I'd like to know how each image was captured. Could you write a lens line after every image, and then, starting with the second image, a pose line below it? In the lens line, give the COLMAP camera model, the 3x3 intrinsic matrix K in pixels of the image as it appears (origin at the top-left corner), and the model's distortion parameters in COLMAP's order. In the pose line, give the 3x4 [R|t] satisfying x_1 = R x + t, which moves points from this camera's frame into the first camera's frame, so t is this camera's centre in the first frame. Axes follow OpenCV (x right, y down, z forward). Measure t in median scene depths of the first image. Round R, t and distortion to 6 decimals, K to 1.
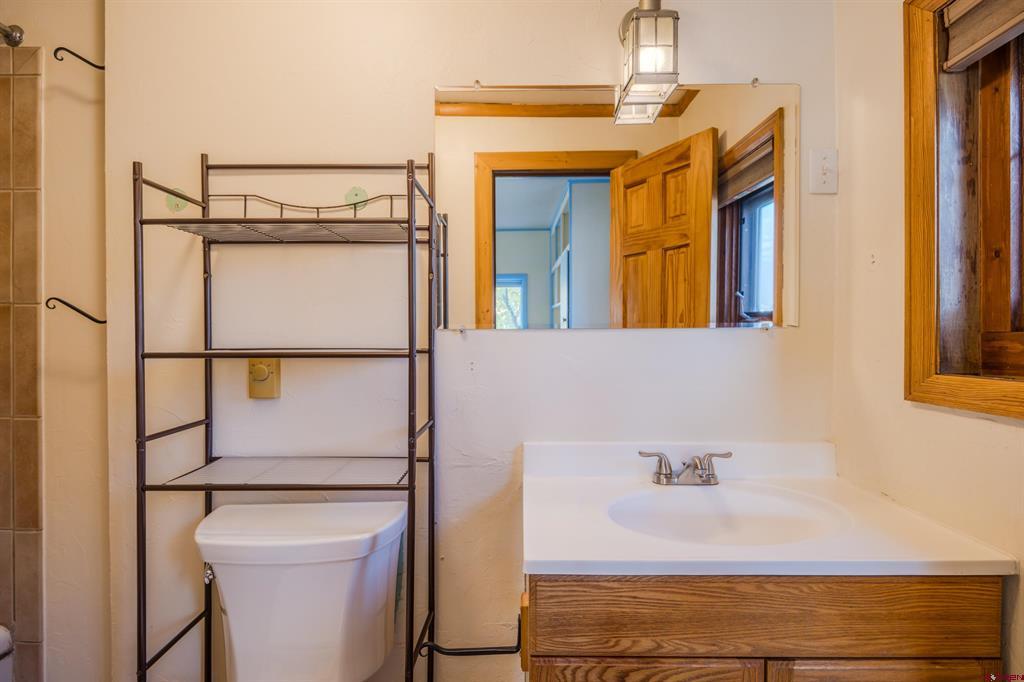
lens RADIAL K [[470.6, 0, 512.6], [0, 470.6, 339.5], [0, 0, 1]] dist [-0.004906, -0.004376]
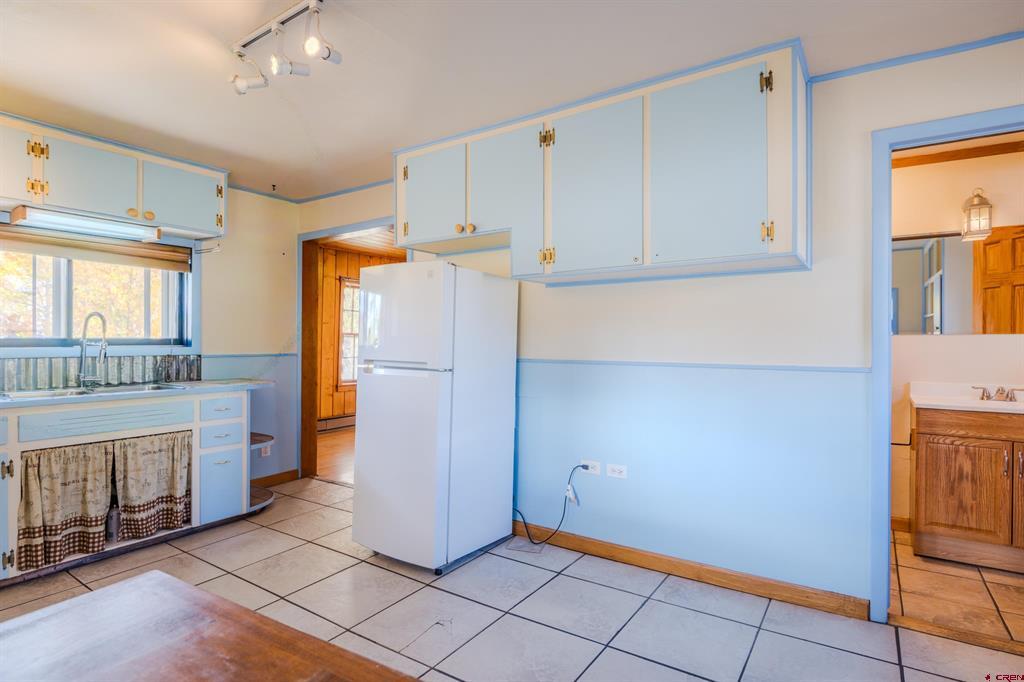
lens RADIAL K [[516.0, 0, 492.8], [0, 516.0, 341.8], [0, 0, 1]] dist [-0.001460, -0.005006]
pose [[0.816866, 0.003858, -0.576815, -0.117613], [-0.008759, 0.999945, -0.005717, 0.026631], [0.576761, 0.009722, 0.816855, -1.388808]]
